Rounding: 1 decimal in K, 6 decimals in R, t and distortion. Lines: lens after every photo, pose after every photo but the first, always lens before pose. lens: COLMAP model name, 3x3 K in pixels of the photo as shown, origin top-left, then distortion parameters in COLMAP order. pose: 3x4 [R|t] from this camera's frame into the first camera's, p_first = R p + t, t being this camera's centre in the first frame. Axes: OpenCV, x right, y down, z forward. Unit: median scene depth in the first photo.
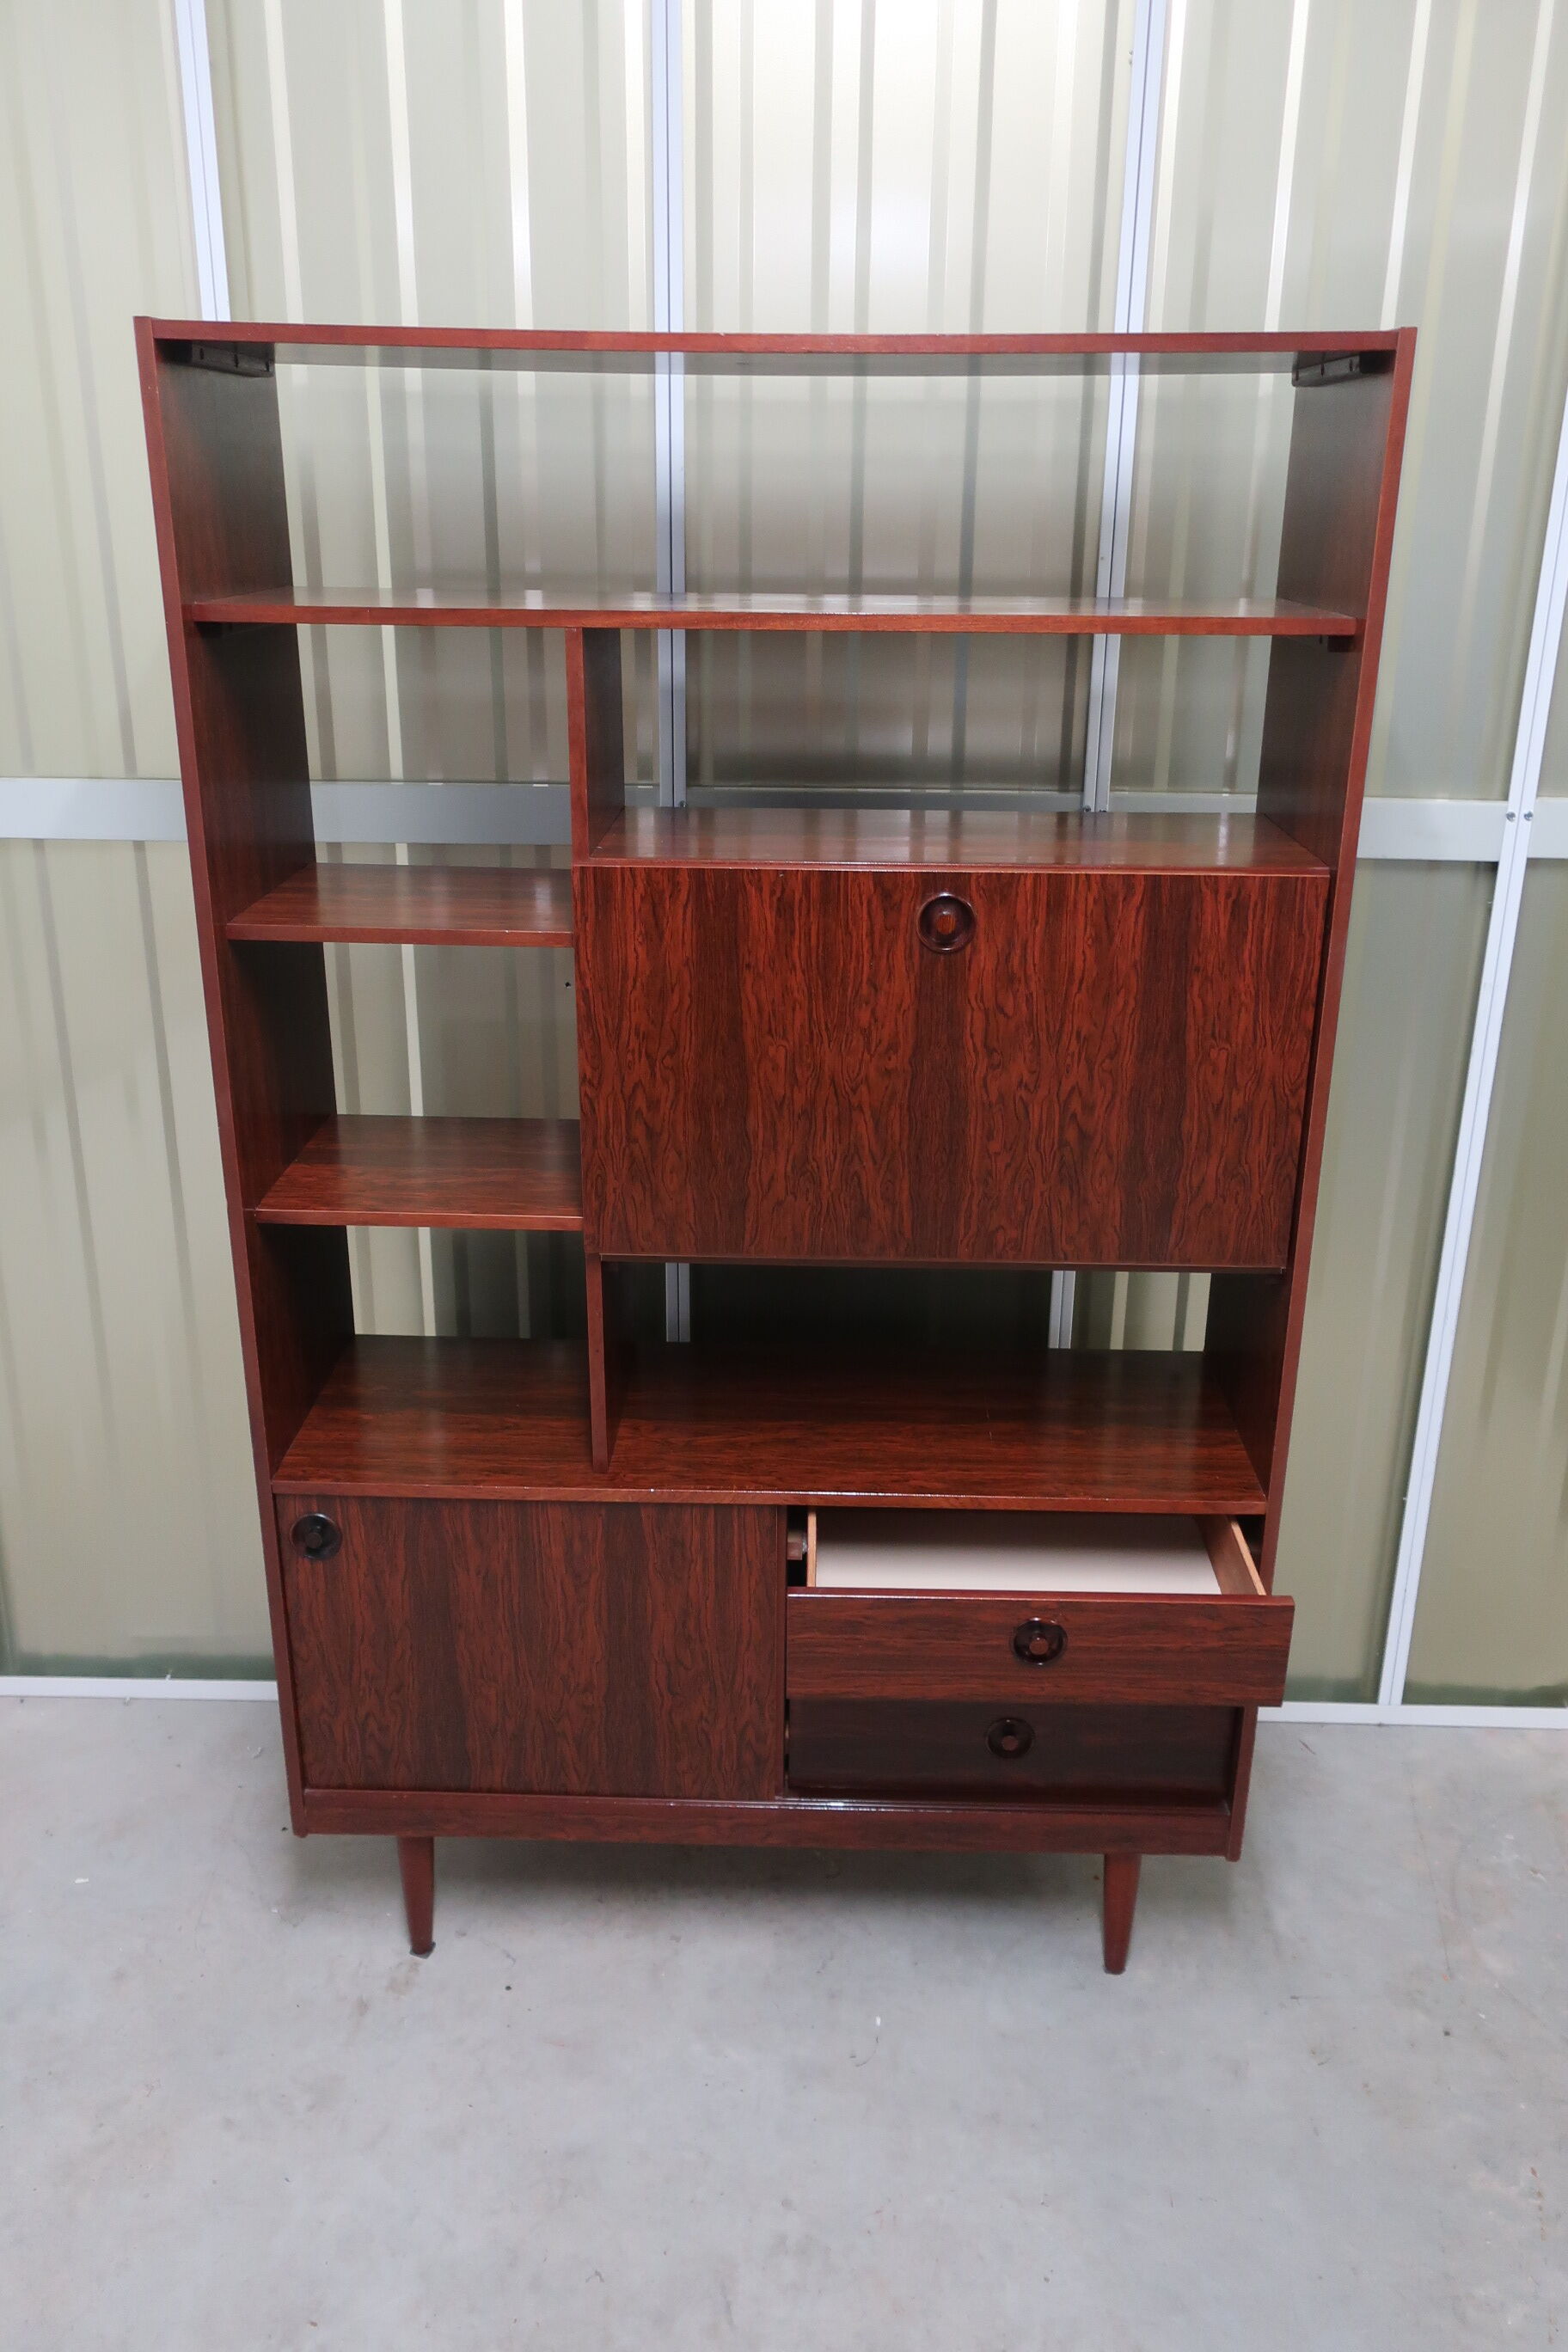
lens RADIAL K [[1861.1, 0, 774.4], [0, 1861.1, 1157.9], [0, 0, 1]] dist [-0.013807, 0.030733]
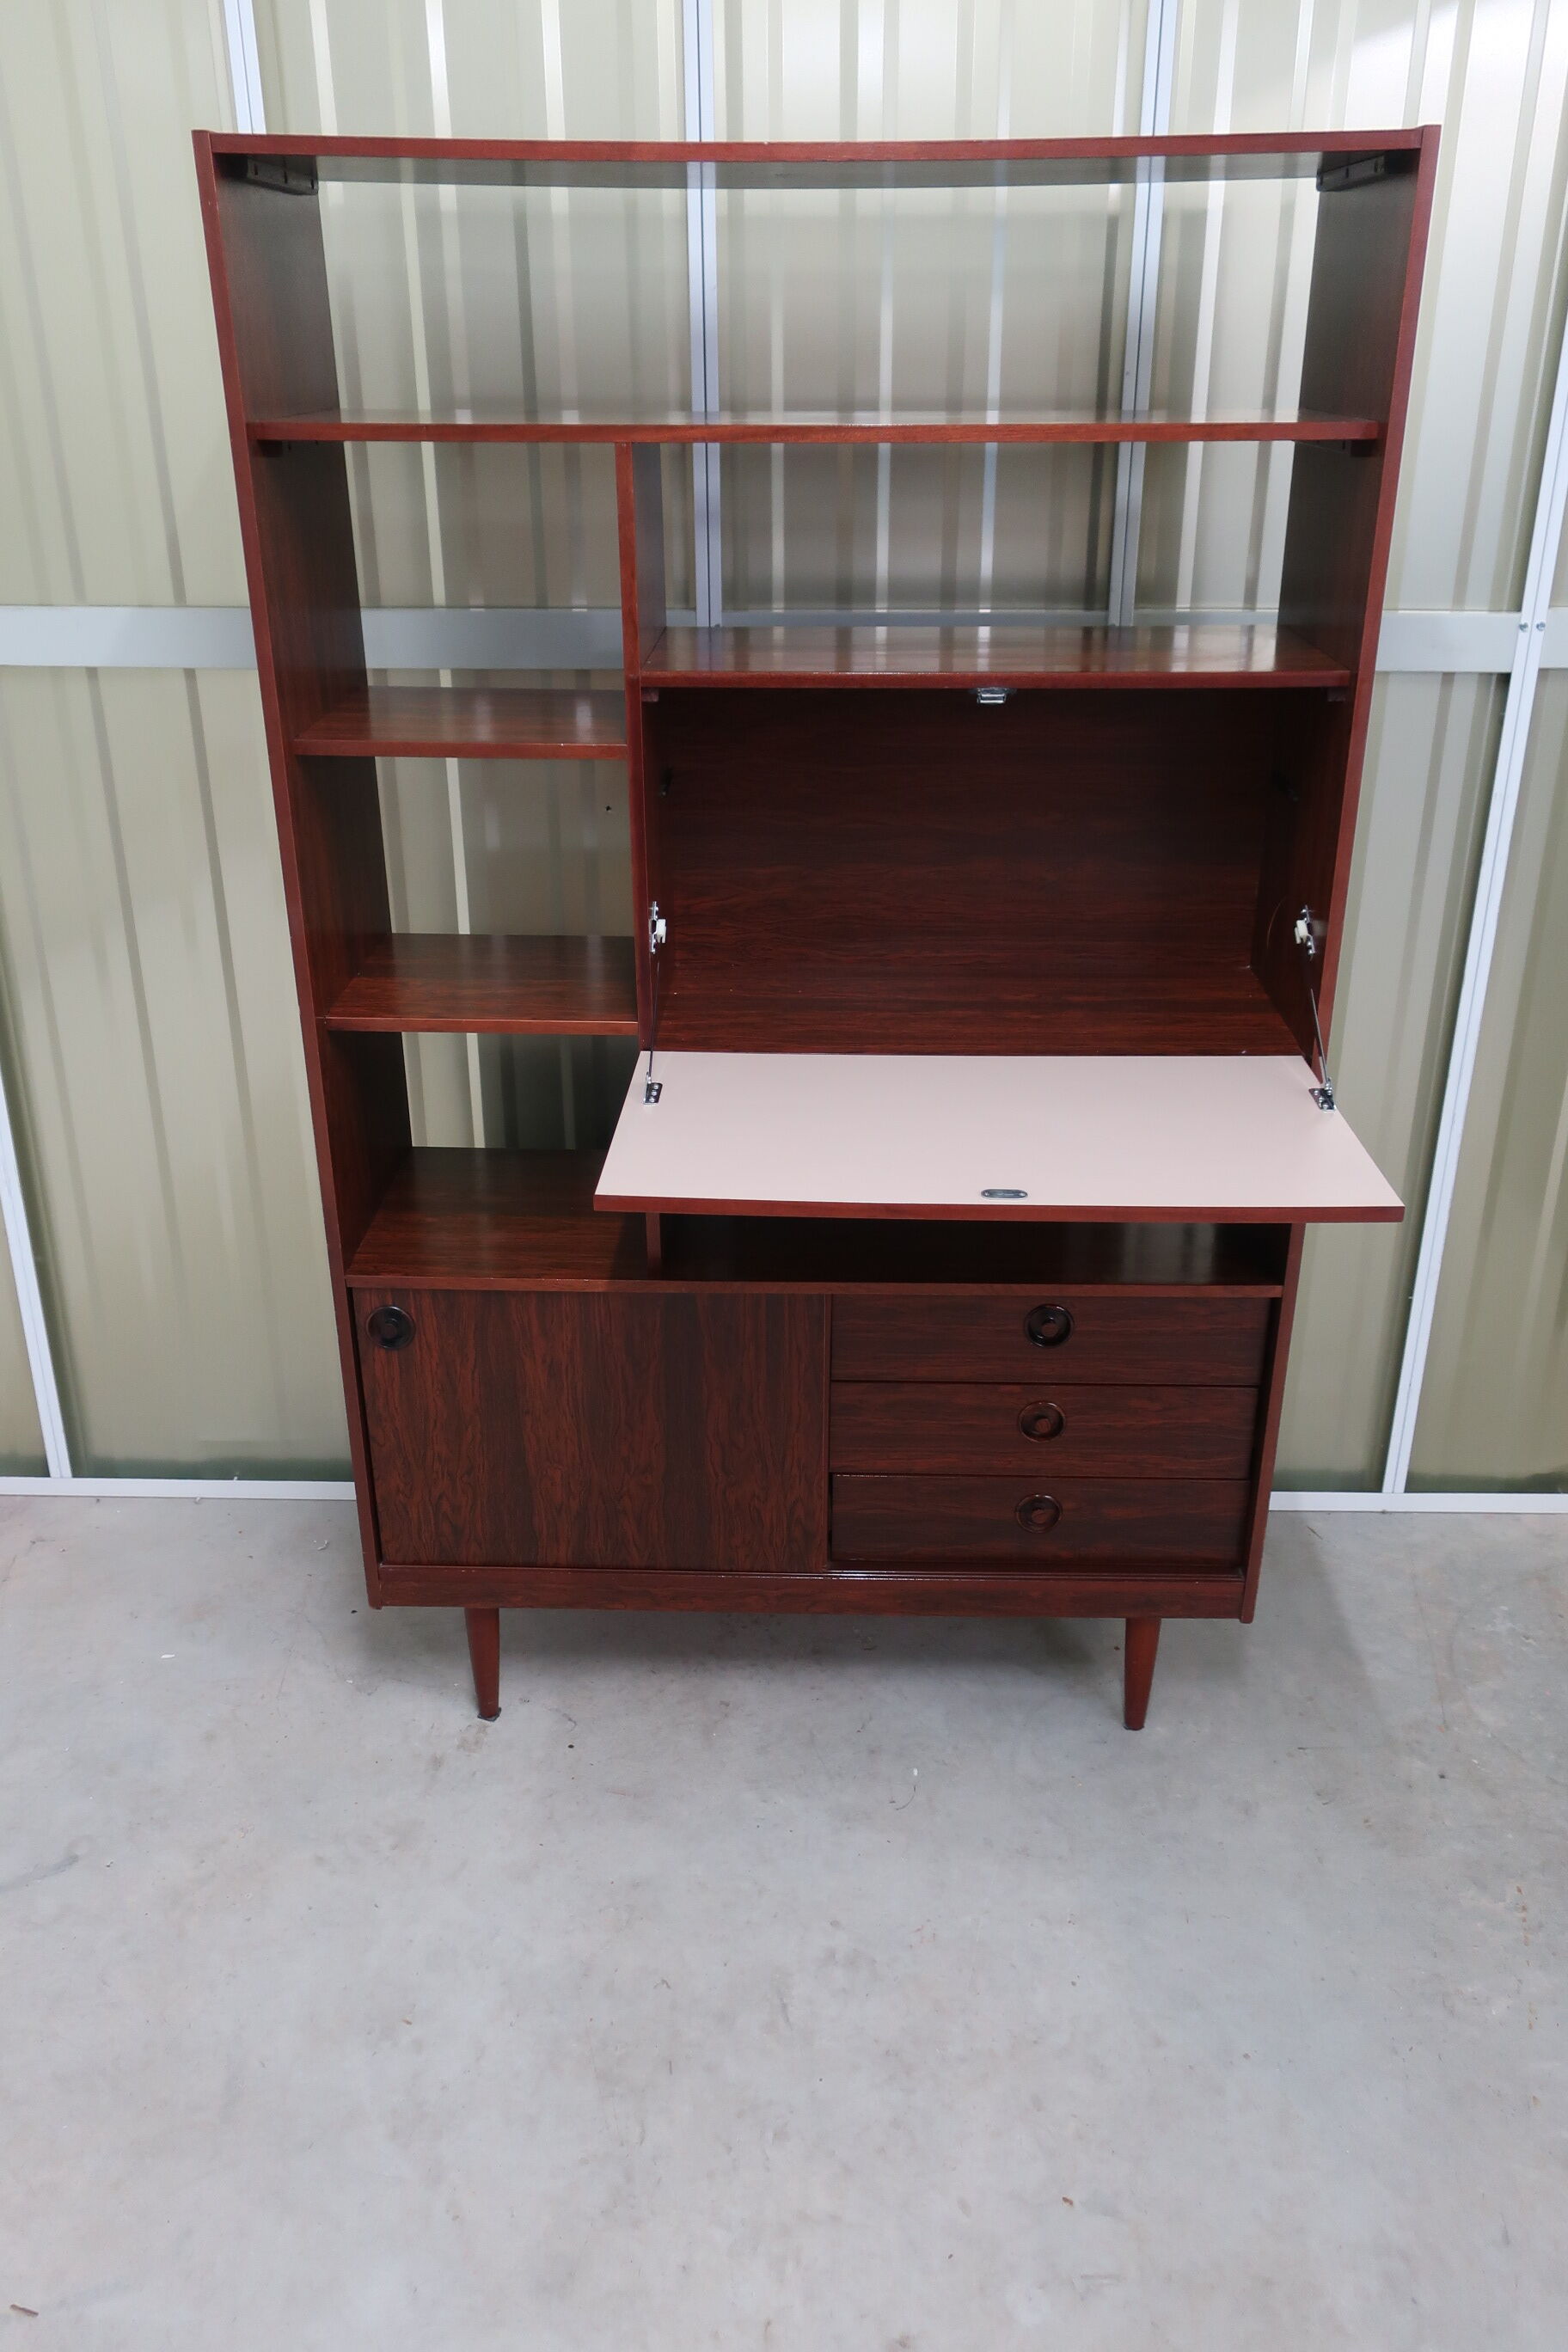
lens RADIAL K [[1861.1, 0, 774.4], [0, 1861.1, 1167.3], [0, 0, 1]] dist [-0.013807, 0.030733]
pose [[0.999951, -0.009518, -0.002881, -0.022228], [0.009711, 0.996995, 0.076858, 0.035243], [0.002140, -0.076882, 0.997038, -0.056941]]
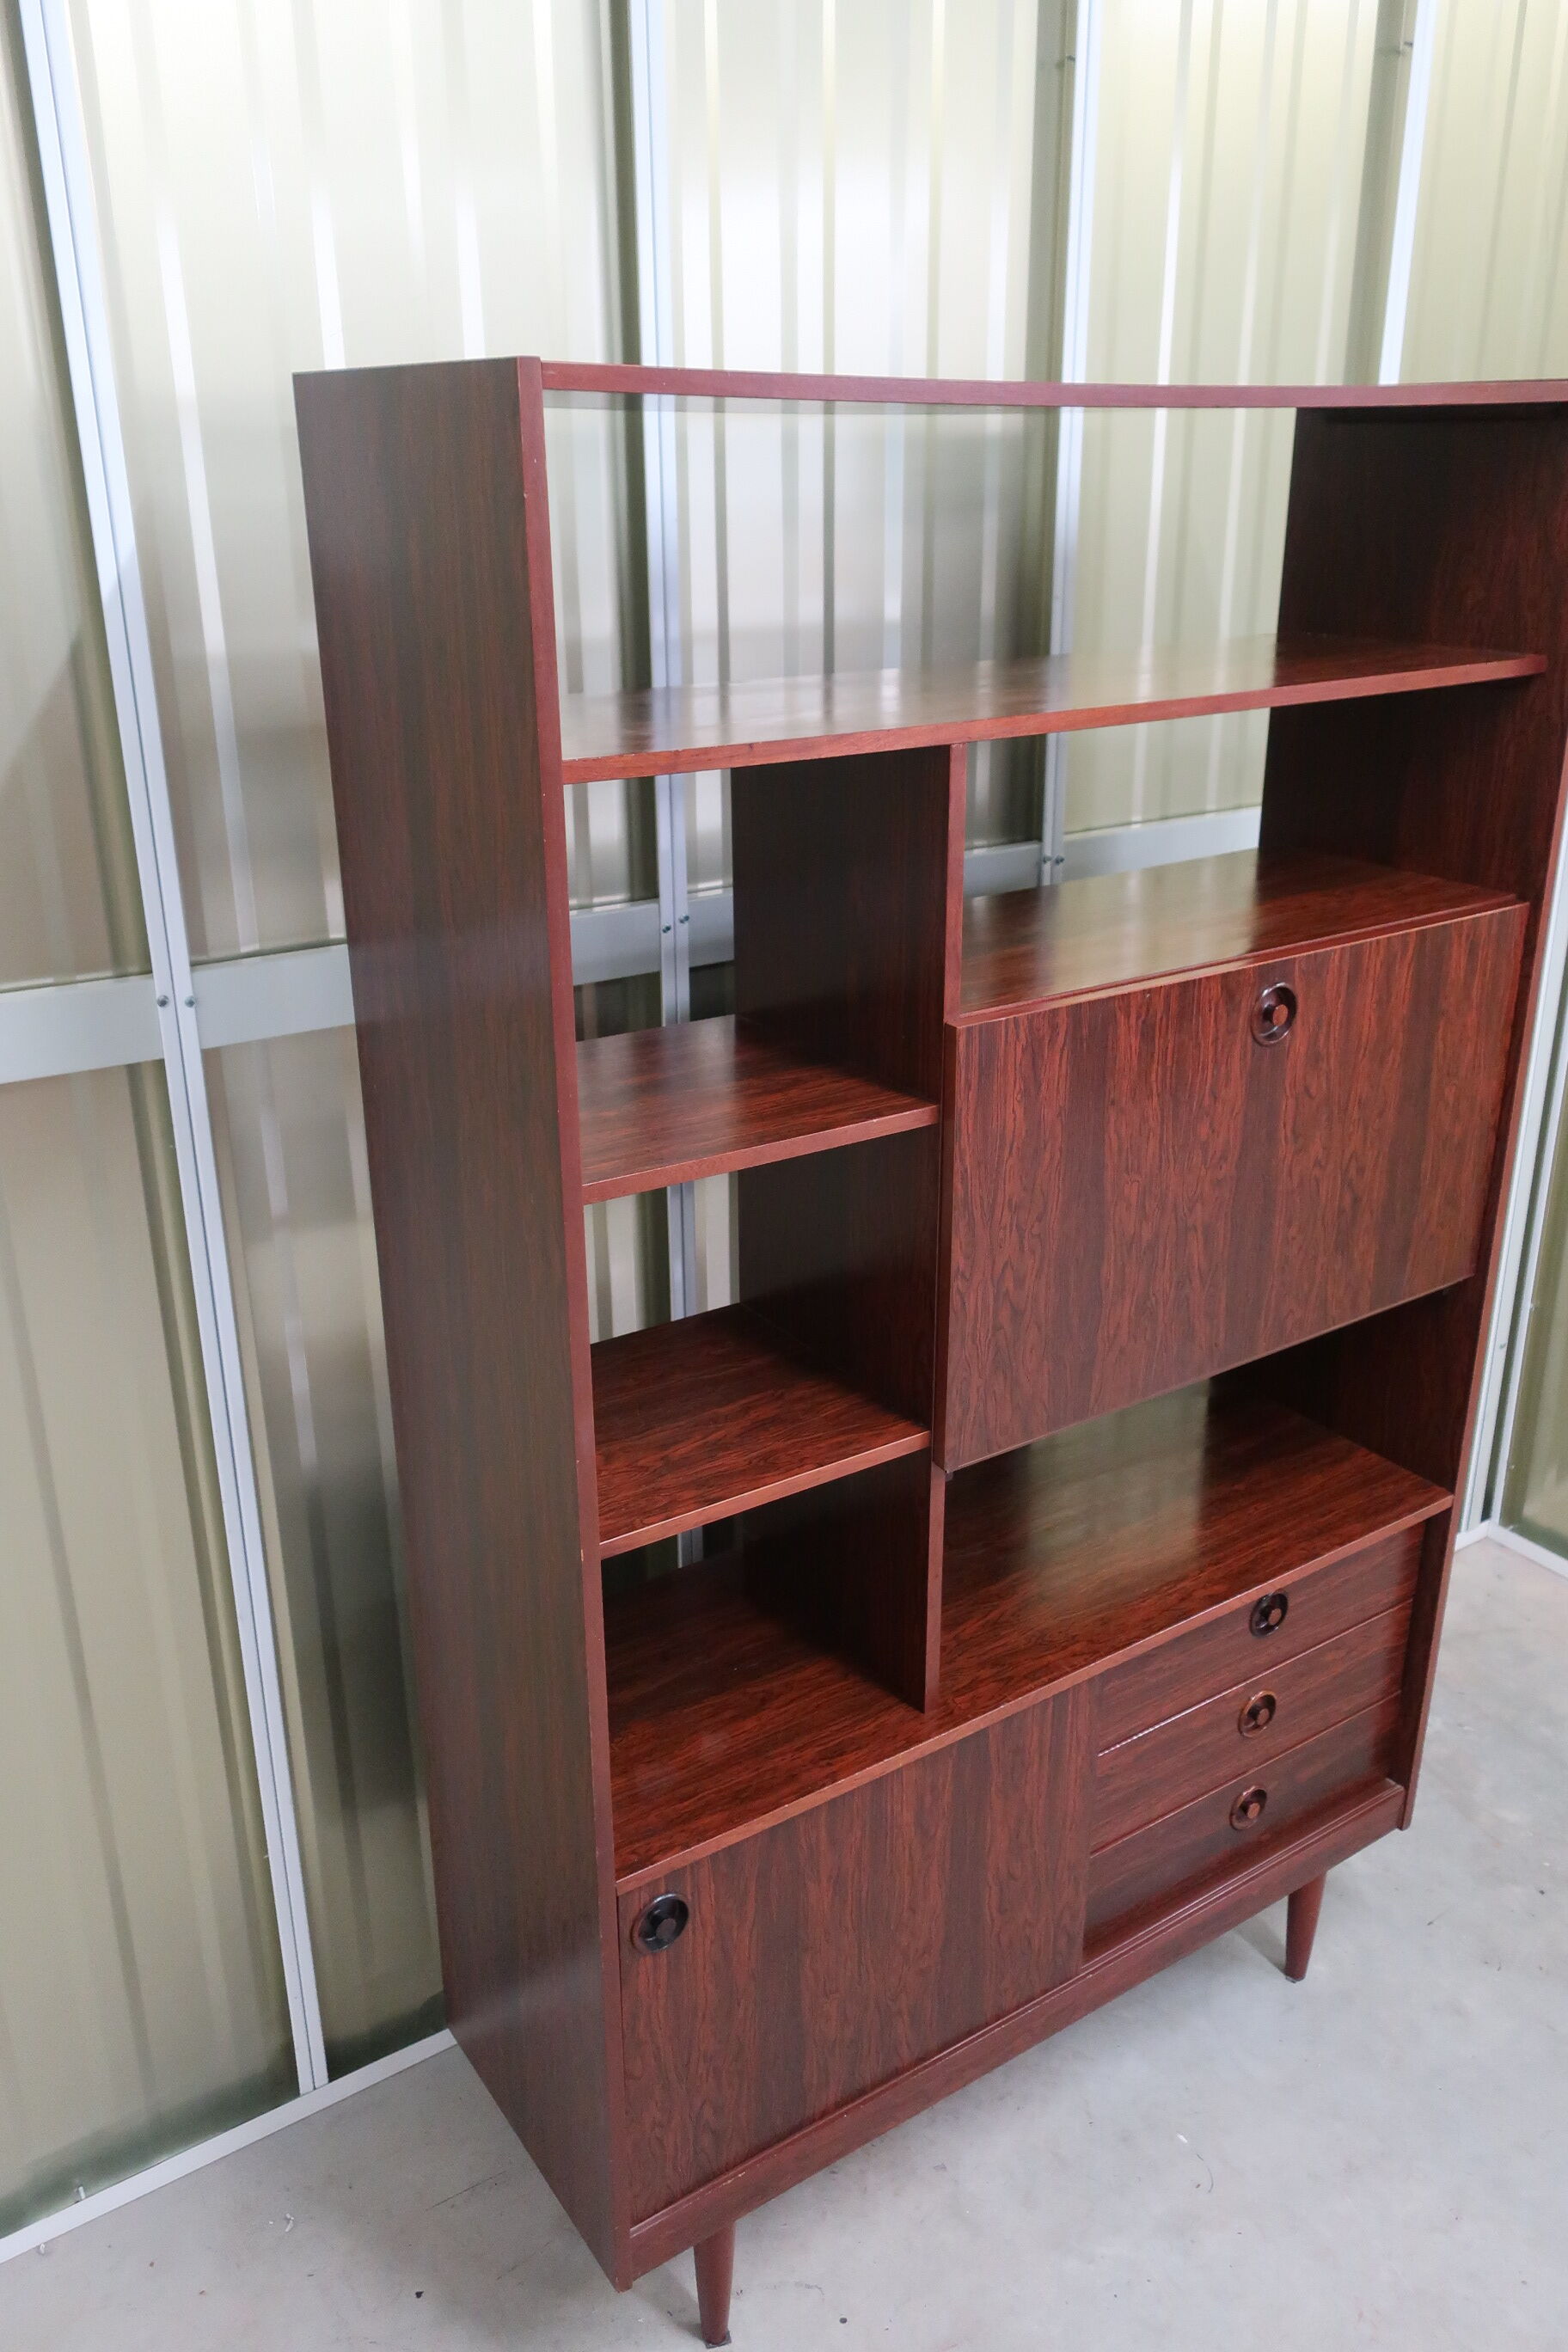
lens RADIAL K [[1861.1, 0, 754.8], [0, 1861.1, 1178.6], [0, 0, 1]] dist [-0.013807, 0.030733]
pose [[0.814769, -0.228339, 0.532929, -0.599197], [0.209787, 0.973007, 0.096162, -0.179412], [-0.540501, 0.033452, 0.840678, 0.338637]]
